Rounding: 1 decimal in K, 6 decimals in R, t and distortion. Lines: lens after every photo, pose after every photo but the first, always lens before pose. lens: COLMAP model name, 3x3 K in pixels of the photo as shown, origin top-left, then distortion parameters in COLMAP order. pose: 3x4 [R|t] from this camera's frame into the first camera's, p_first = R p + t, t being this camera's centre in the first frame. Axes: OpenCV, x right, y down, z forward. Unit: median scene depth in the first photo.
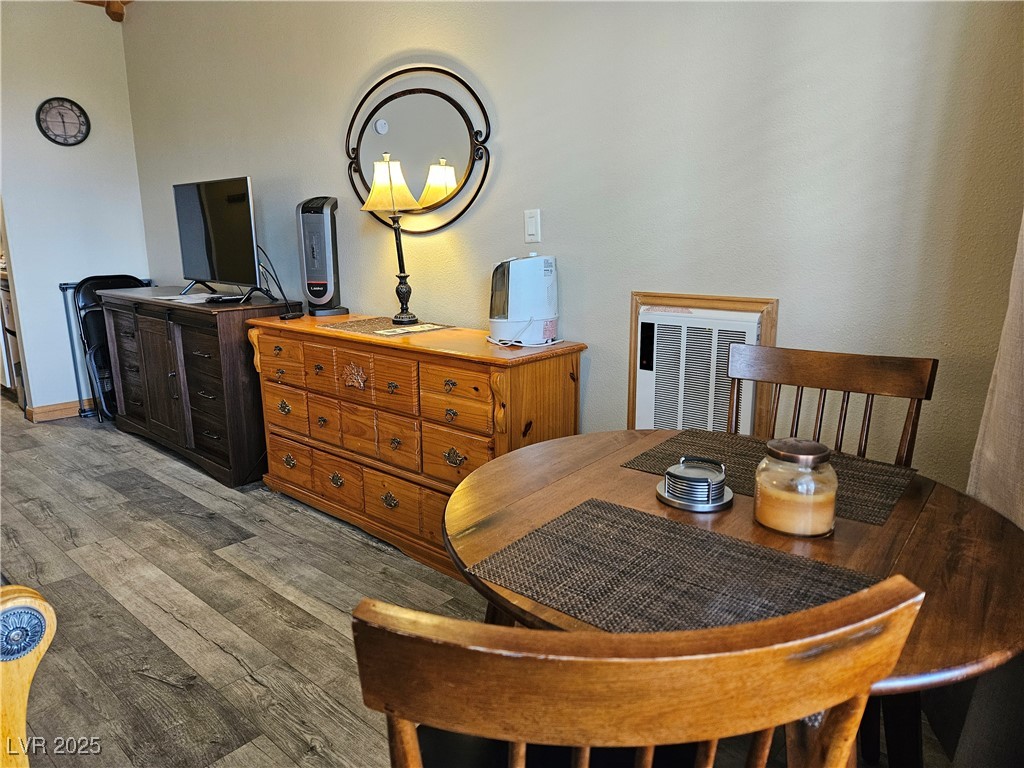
lens RADIAL K [[689.8, 0, 518.3], [0, 689.8, 382.7], [0, 0, 1]] dist [0.060943, -0.054157]
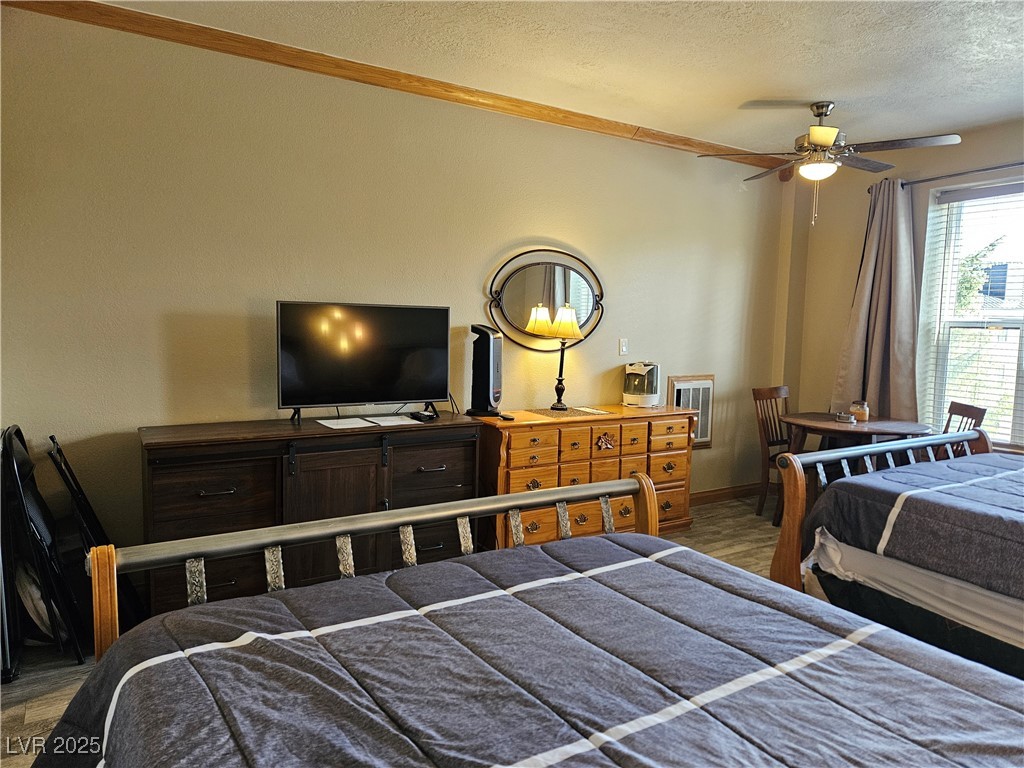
lens RADIAL K [[689.8, 0, 513.5], [0, 689.8, 389.4], [0, 0, 1]] dist [0.060943, -0.054157]
pose [[0.273802, -0.089936, 0.957572, -1.666613], [0.180028, 0.982814, 0.040831, -0.213089], [-0.944787, 0.161210, 0.285287, 0.667250]]
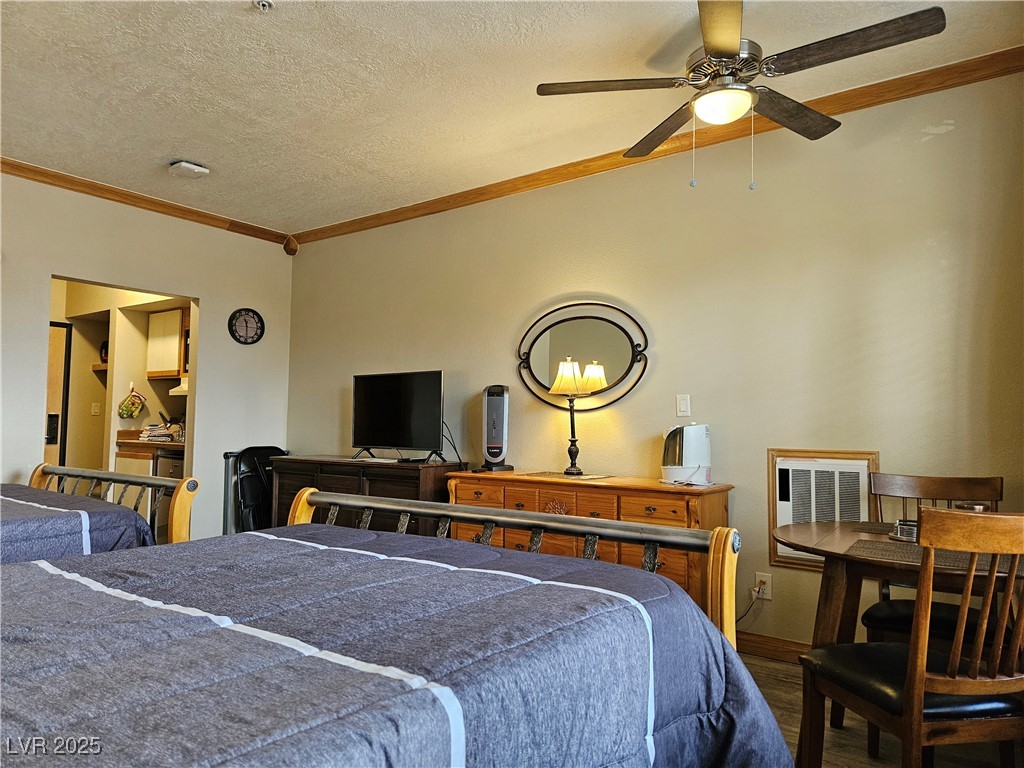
lens RADIAL K [[689.8, 0, 509.5], [0, 689.8, 382.8], [0, 0, 1]] dist [0.060943, -0.054157]
pose [[0.996861, 0.025171, 0.075066, -0.402095], [-0.003293, 0.960477, -0.278342, 0.120046], [-0.079105, 0.277221, 0.957544, -0.342551]]
